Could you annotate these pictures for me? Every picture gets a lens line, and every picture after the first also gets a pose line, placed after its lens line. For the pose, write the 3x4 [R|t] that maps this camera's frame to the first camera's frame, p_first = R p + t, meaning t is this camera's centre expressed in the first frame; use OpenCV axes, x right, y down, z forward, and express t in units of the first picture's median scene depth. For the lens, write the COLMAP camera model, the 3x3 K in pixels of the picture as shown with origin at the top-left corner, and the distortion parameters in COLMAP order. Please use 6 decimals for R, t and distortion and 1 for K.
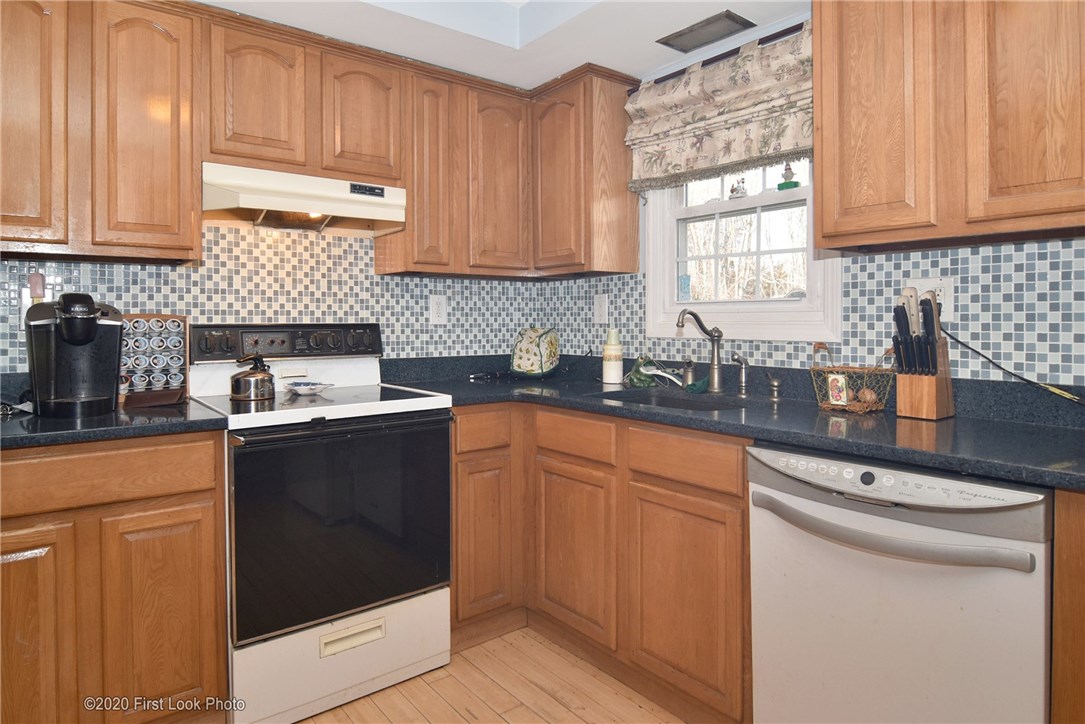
lens RADIAL K [[652.5, 0, 498.4], [0, 652.5, 319.8], [0, 0, 1]] dist [-0.010472, -0.005410]
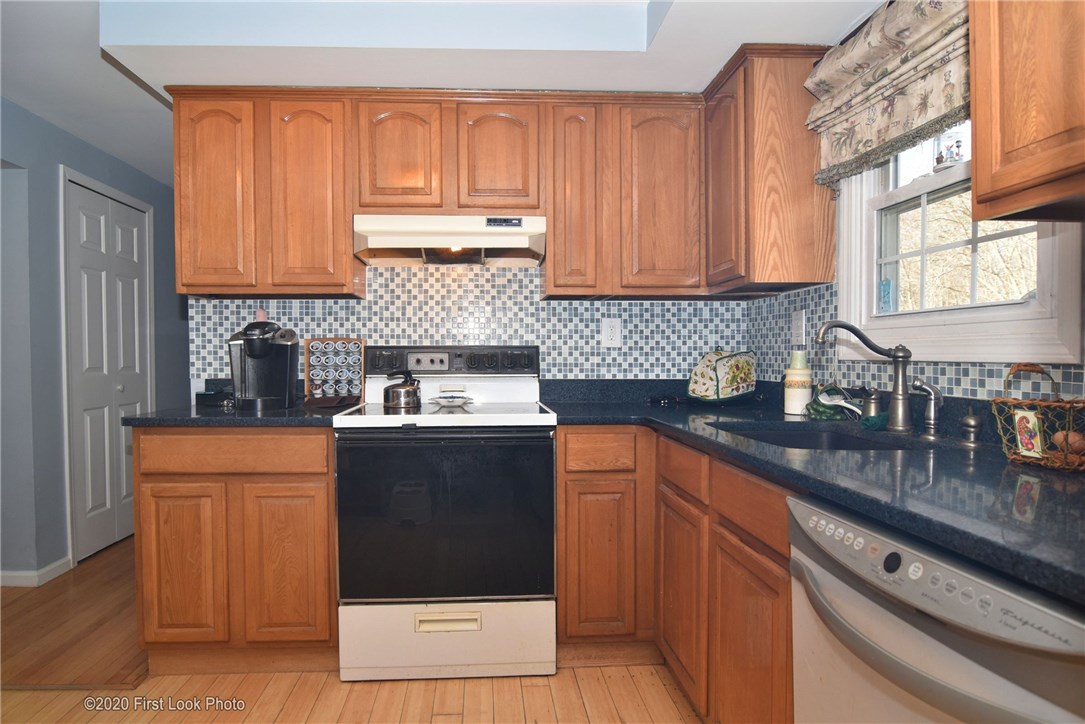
lens RADIAL K [[586.9, 0, 493.4], [0, 586.9, 362.3], [0, 0, 1]] dist [-0.007906, -0.005222]
pose [[0.827030, 0.005832, -0.562127, 0.335310], [0.002654, 0.999895, 0.014278, 0.021325], [0.562151, -0.013300, 0.826928, 0.177767]]
